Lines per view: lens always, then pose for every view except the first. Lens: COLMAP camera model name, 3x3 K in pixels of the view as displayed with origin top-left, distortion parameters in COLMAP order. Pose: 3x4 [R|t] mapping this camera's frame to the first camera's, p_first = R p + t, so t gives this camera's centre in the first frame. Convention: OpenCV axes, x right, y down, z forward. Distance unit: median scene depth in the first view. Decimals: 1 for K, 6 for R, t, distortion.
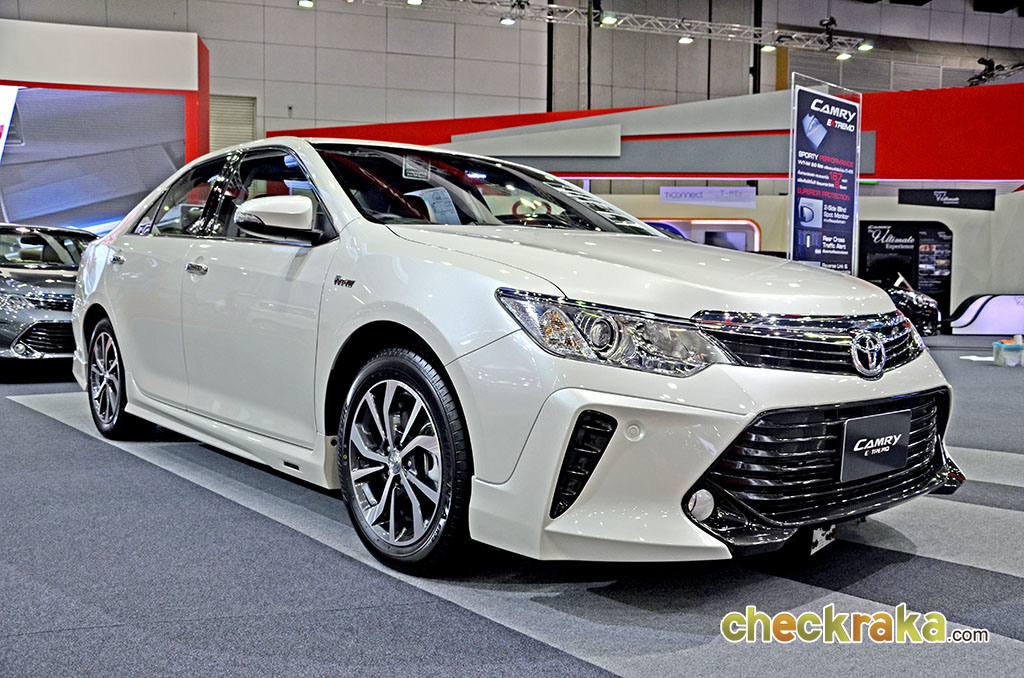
lens RADIAL K [[959.2, 0, 512.0], [0, 959.2, 339.0], [0, 0, 1]] dist [-0.006198, -0.000471]
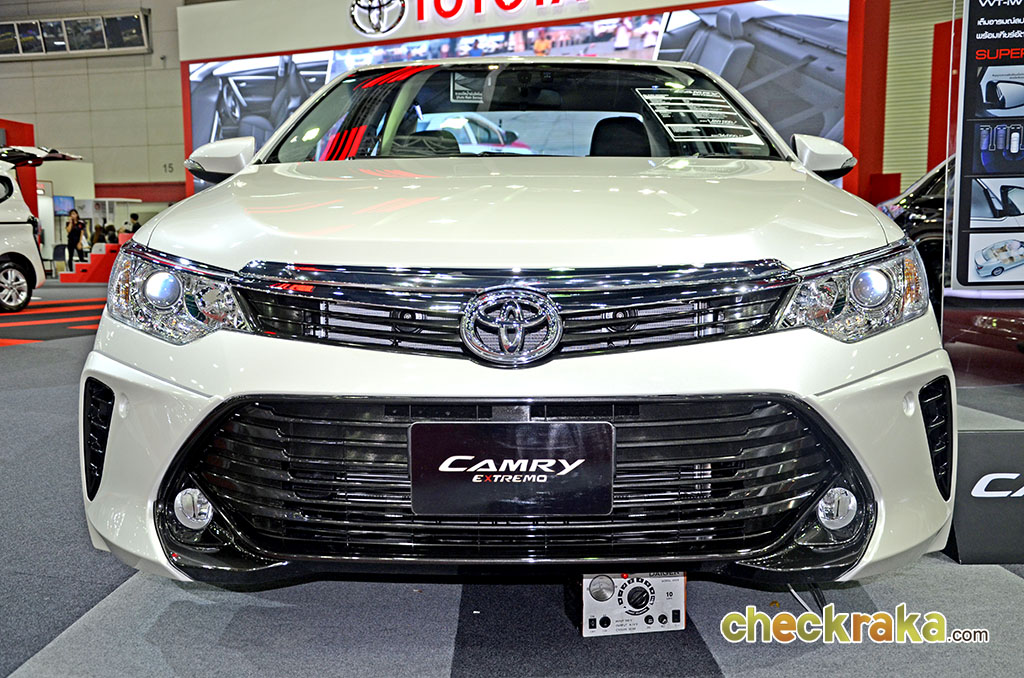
lens RADIAL K [[1233.7, 0, 512.0], [0, 1233.7, 339.0], [0, 0, 1]] dist [0.144208, 0.018956]
pose [[0.717237, 0.043467, -0.695472, 0.922837], [-0.026047, 0.999027, 0.035577, -0.007588], [0.696342, -0.007403, 0.717672, 0.381913]]
